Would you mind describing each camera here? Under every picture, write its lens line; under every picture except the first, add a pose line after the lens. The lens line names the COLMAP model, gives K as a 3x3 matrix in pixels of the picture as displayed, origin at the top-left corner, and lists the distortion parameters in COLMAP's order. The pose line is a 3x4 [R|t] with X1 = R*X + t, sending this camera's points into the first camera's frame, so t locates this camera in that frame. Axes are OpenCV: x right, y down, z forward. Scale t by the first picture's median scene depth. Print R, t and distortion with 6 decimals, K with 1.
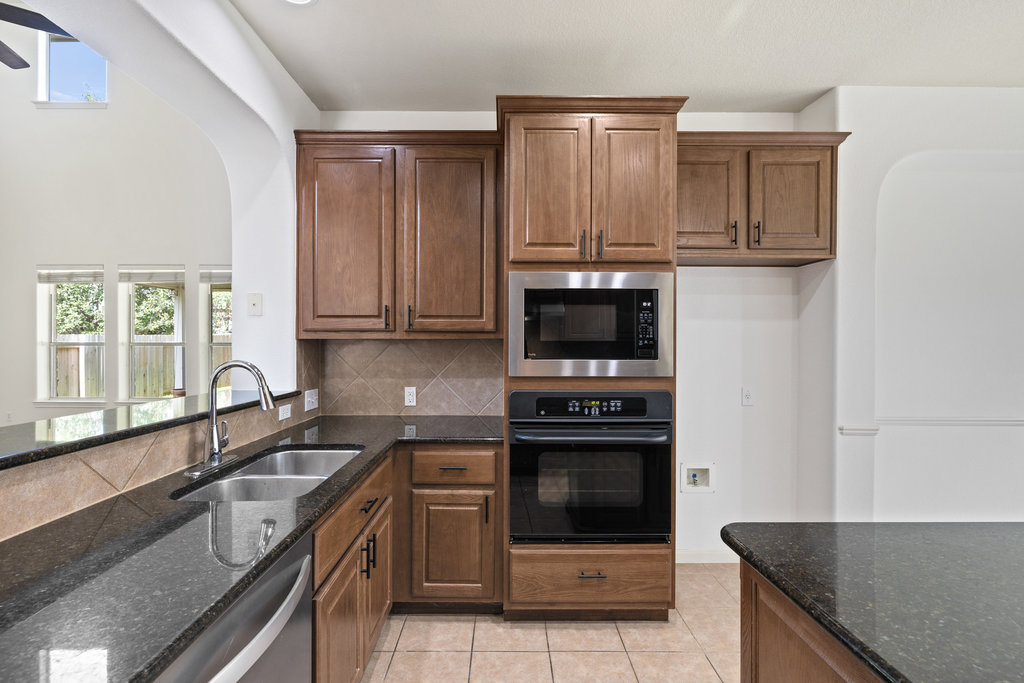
lens RADIAL K [[455.1, 0, 501.1], [0, 455.1, 341.8], [0, 0, 1]] dist [-0.003671, -0.000141]
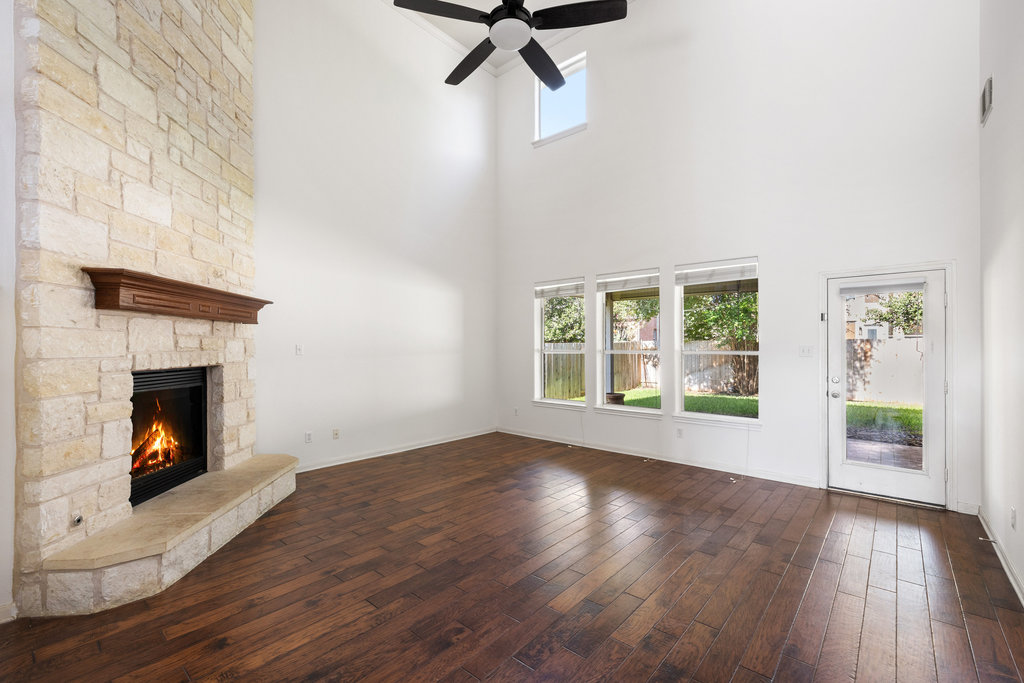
lens RADIAL K [[442.0, 0, 510.9], [0, 442.0, 347.5], [0, 0, 1]] dist [0.002289, 0.000454]
pose [[0.751123, -0.001692, -0.660160, -0.827580], [0.000649, 0.999998, -0.001825, -0.006321], [0.660162, 0.000942, 0.751123, 0.283262]]
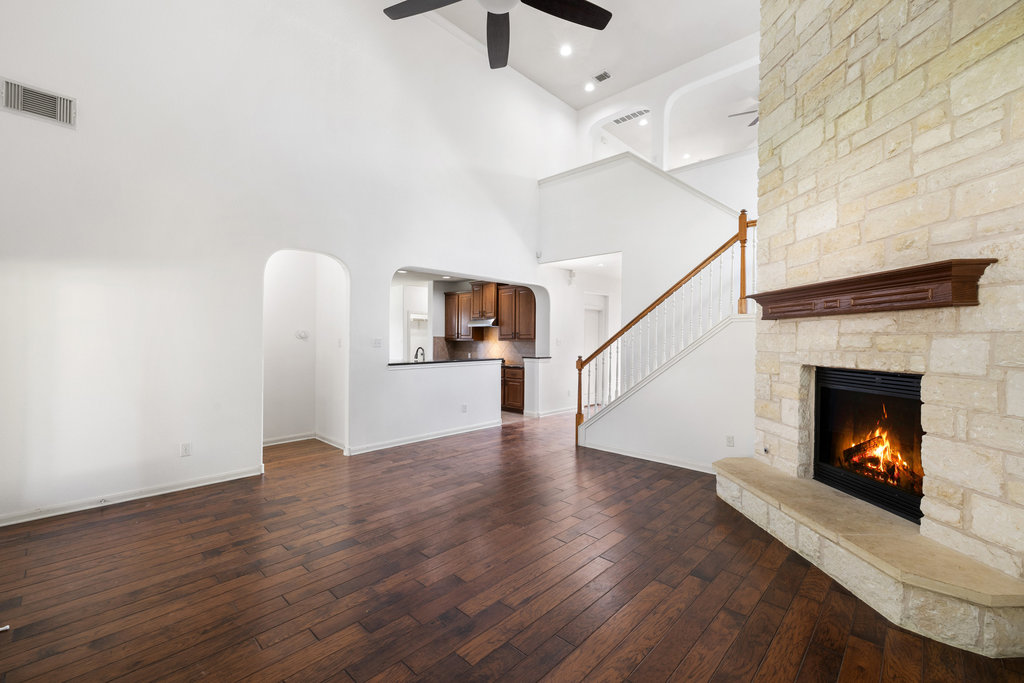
lens RADIAL K [[430.0, 0, 508.7], [0, 430.0, 341.5], [0, 0, 1]] dist [0.001534, 0.000541]
pose [[-0.717246, -0.009087, 0.696761, -2.693094], [-0.005767, 0.999958, 0.007104, -0.028621], [-0.696796, 0.001077, -0.717268, 2.249830]]
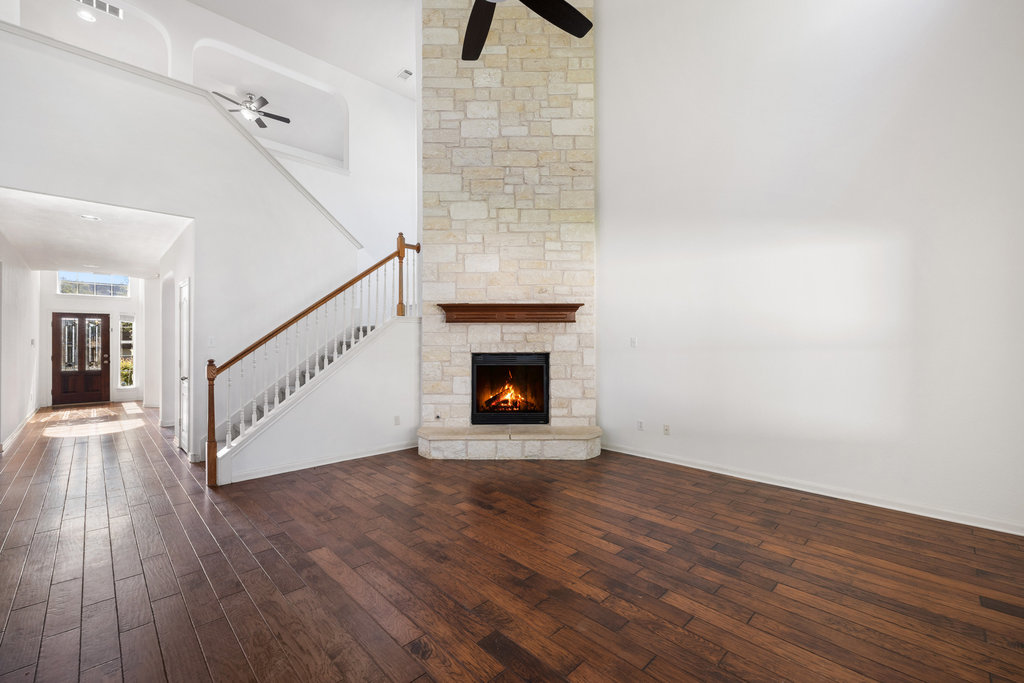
lens RADIAL K [[430.0, 0, 508.7], [0, 430.0, 341.5], [0, 0, 1]] dist [0.001534, 0.000541]
pose [[-0.719779, -0.000698, -0.694203, -0.955201], [0.000652, 0.999998, -0.001681, -0.000783], [0.694203, -0.001662, -0.719778, 2.279916]]
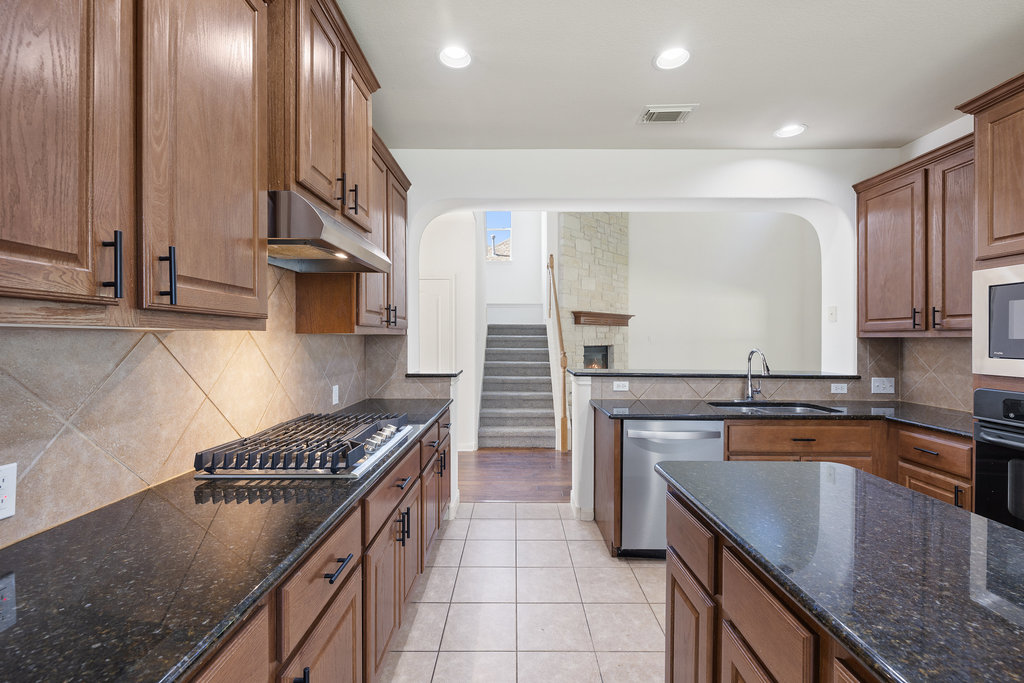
lens RADIAL K [[430.7, 0, 511.9], [0, 430.7, 337.7], [0, 0, 1]] dist [0.001348, 0.000161]
pose [[-0.002124, -0.001531, -0.999997, 0.854703], [-0.004470, 0.999989, -0.001522, 0.001377], [0.999988, 0.004466, -0.002131, -0.027122]]
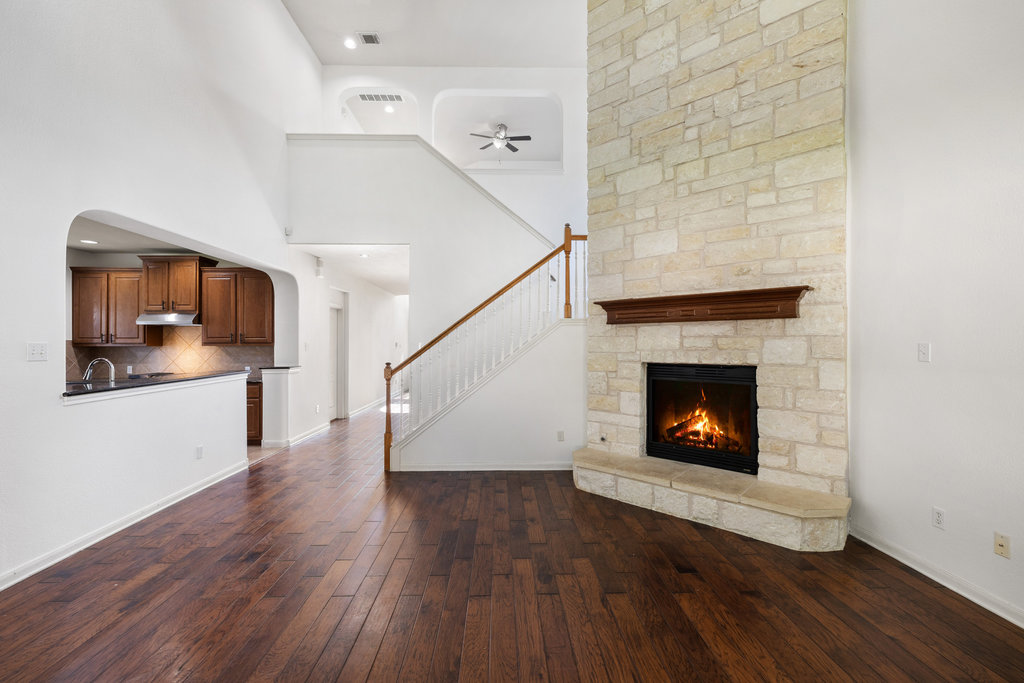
lens RADIAL K [[430.0, 0, 508.7], [0, 430.0, 341.5], [0, 0, 1]] dist [0.001534, 0.000541]
pose [[-0.999788, 0.000833, -0.020571, -1.812029], [0.000872, 0.999998, -0.001857, -0.027093], [0.020569, -0.001875, -0.999787, 2.246752]]
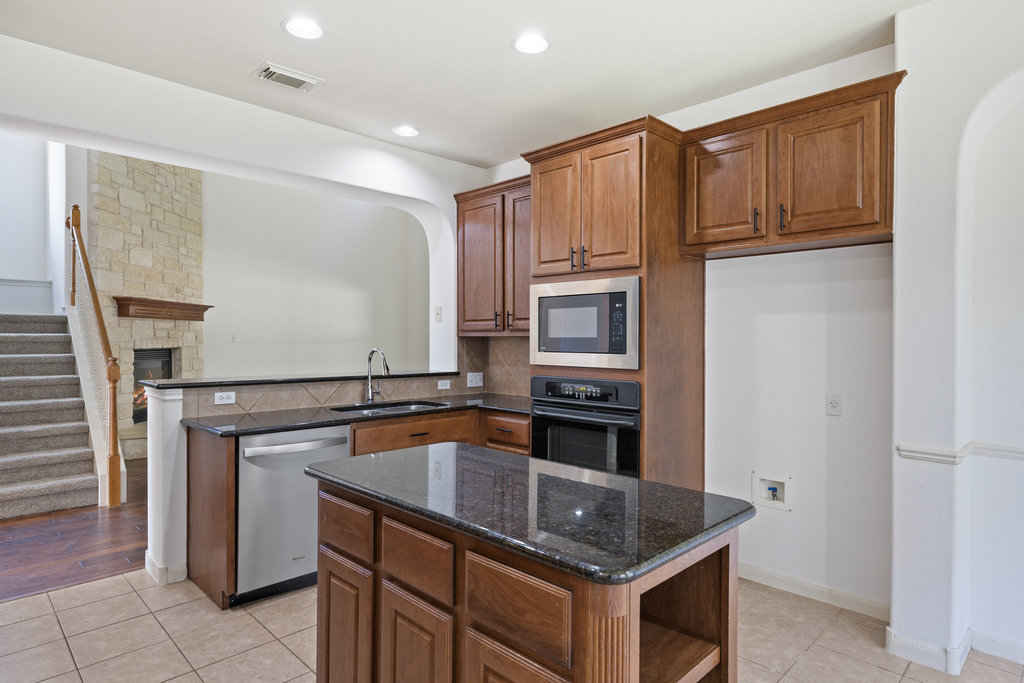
lens RADIAL K [[572.7, 0, 512.0], [0, 572.7, 341.5], [0, 0, 1]] dist [-0.000407, -0.000531]
pose [[0.706037, 0.003956, -0.708164, 0.999678], [-0.001943, 0.999991, 0.003650, 0.003049], [0.708173, -0.001201, 0.706038, -0.179662]]
